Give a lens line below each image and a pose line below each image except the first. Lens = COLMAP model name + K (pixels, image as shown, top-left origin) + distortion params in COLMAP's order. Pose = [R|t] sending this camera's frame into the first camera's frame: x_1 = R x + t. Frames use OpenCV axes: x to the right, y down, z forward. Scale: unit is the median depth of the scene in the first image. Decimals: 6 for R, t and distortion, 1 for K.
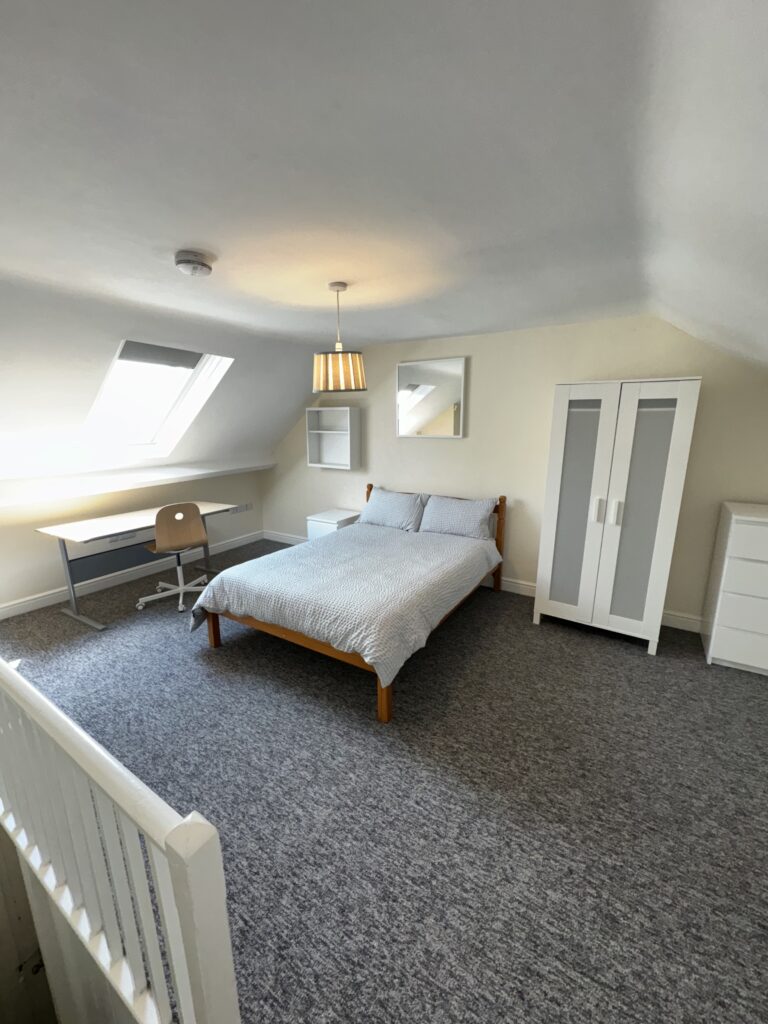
lens RADIAL K [[409.6, 0, 385.2], [0, 409.6, 511.7], [0, 0, 1]] dist [-0.005555, 0.001285]
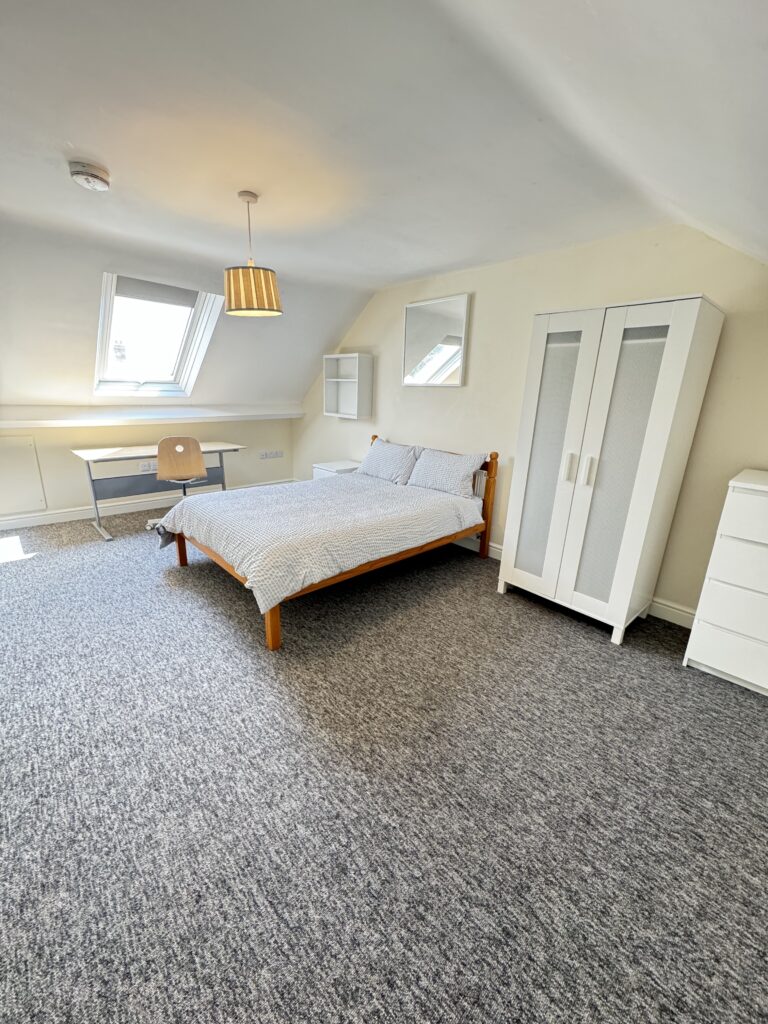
lens RADIAL K [[409.6, 0, 383.5], [0, 409.6, 512.1], [0, 0, 1]] dist [-0.005555, 0.001285]
pose [[0.966000, 0.104384, -0.236533, 0.420339], [-0.088079, 0.993015, 0.078513, 0.065760], [0.243077, -0.055010, 0.968446, 0.095684]]
